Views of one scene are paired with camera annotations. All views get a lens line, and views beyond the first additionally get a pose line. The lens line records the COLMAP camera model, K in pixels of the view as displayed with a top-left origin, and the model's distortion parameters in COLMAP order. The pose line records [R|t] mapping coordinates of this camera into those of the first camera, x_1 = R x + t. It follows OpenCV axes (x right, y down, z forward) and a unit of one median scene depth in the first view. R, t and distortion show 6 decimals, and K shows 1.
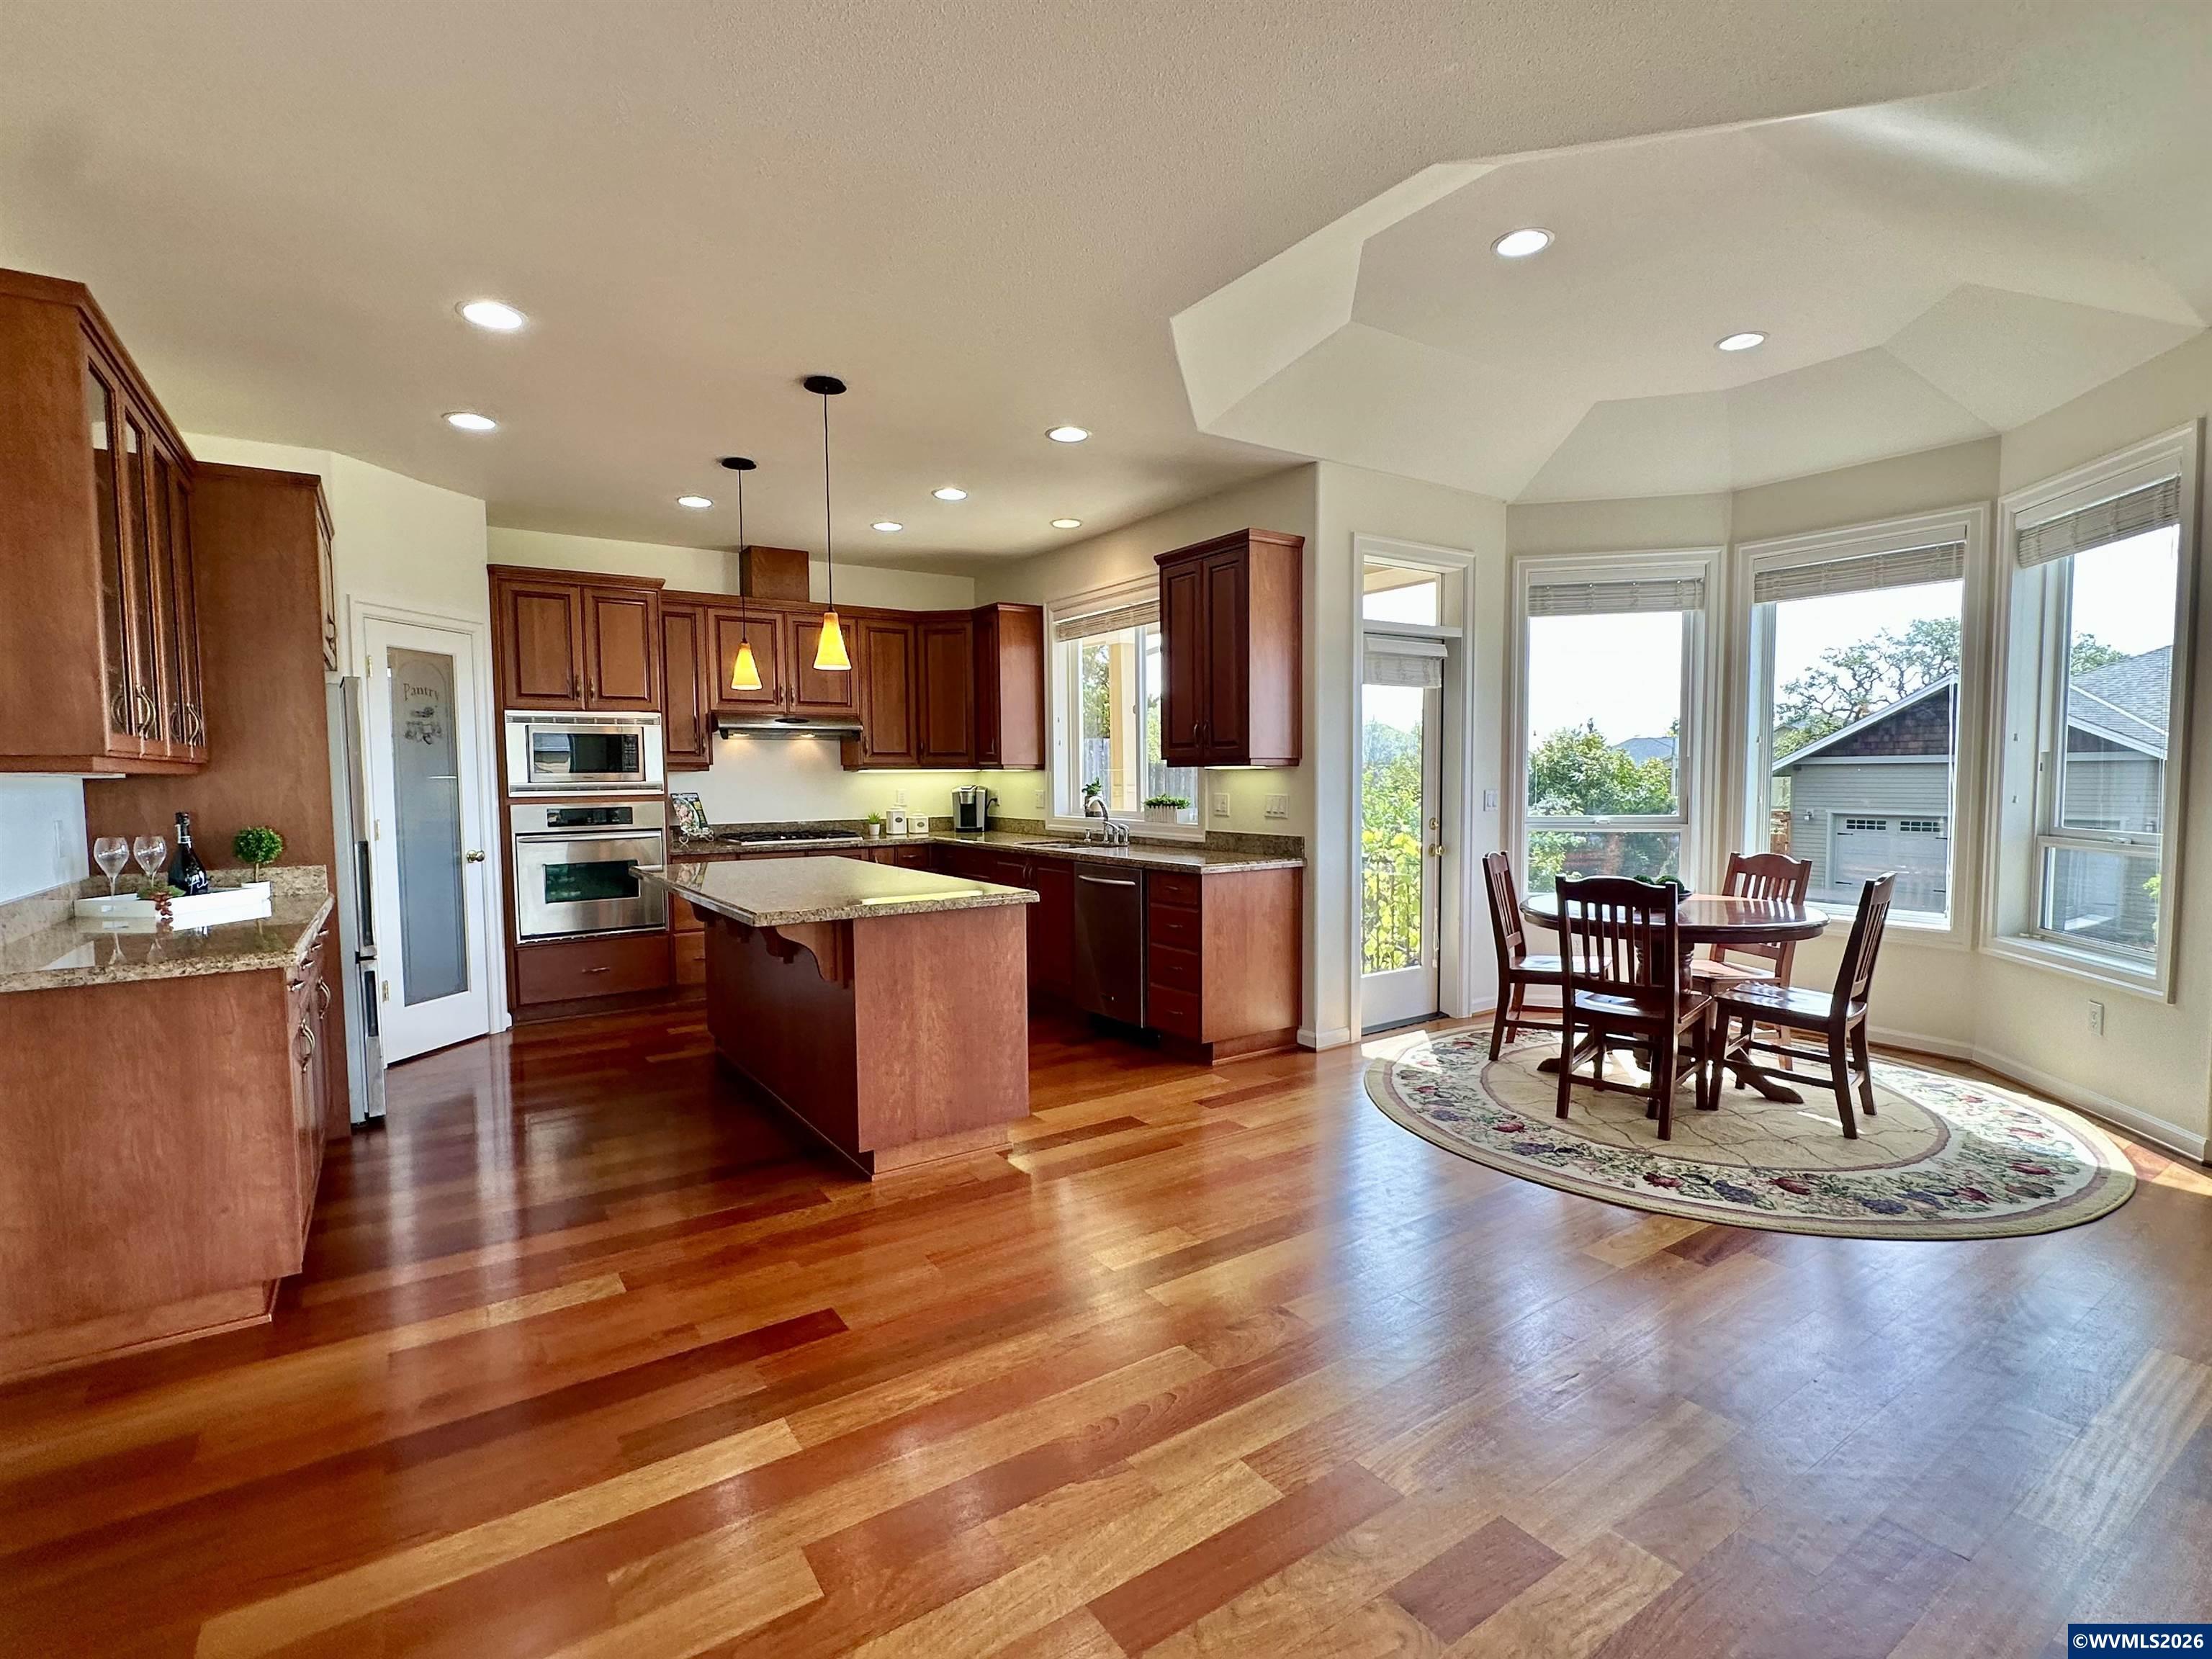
lens RADIAL K [[1014.1, 0, 1092.4], [0, 1014.1, 833.4], [0, 0, 1]] dist [-0.001762, -0.000067]
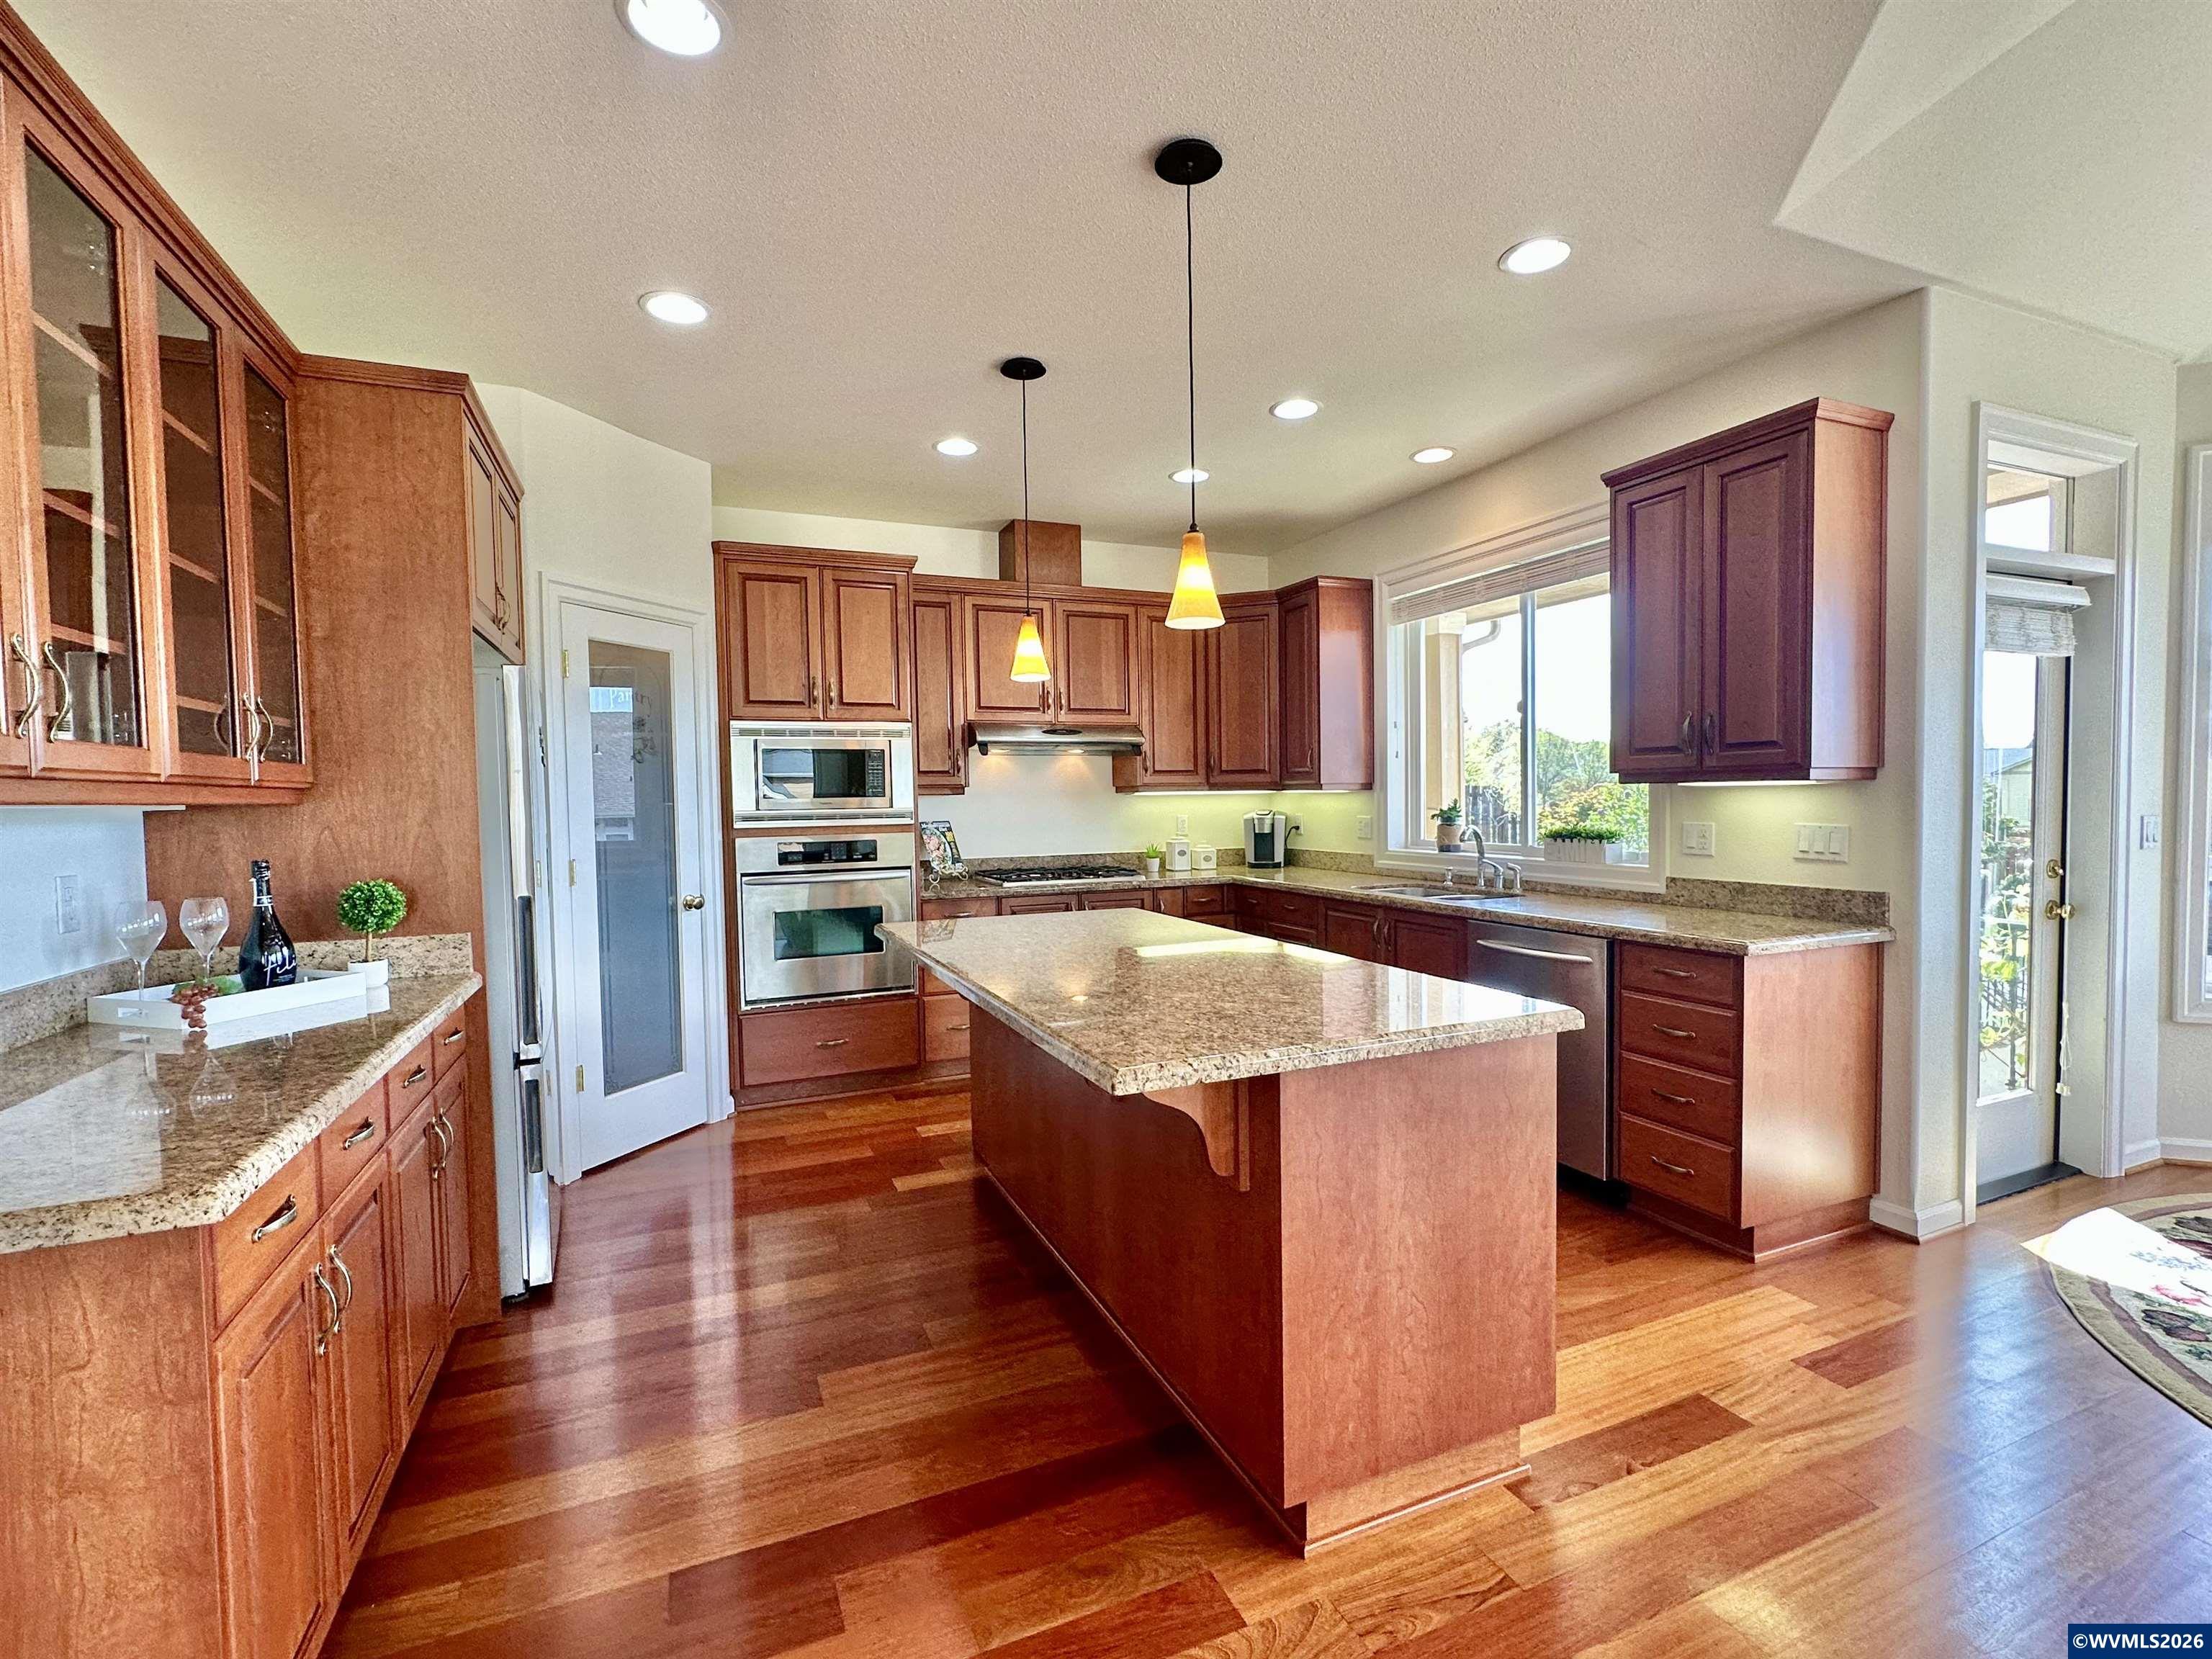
lens RADIAL K [[1014.1, 0, 1115.4], [0, 1014.1, 833.3], [0, 0, 1]] dist [-0.001762, -0.000067]
pose [[0.982560, 0.000514, -0.185946, -0.131167], [-0.004550, 0.999763, -0.021280, -0.016542], [0.185891, 0.021755, 0.982329, 0.271880]]
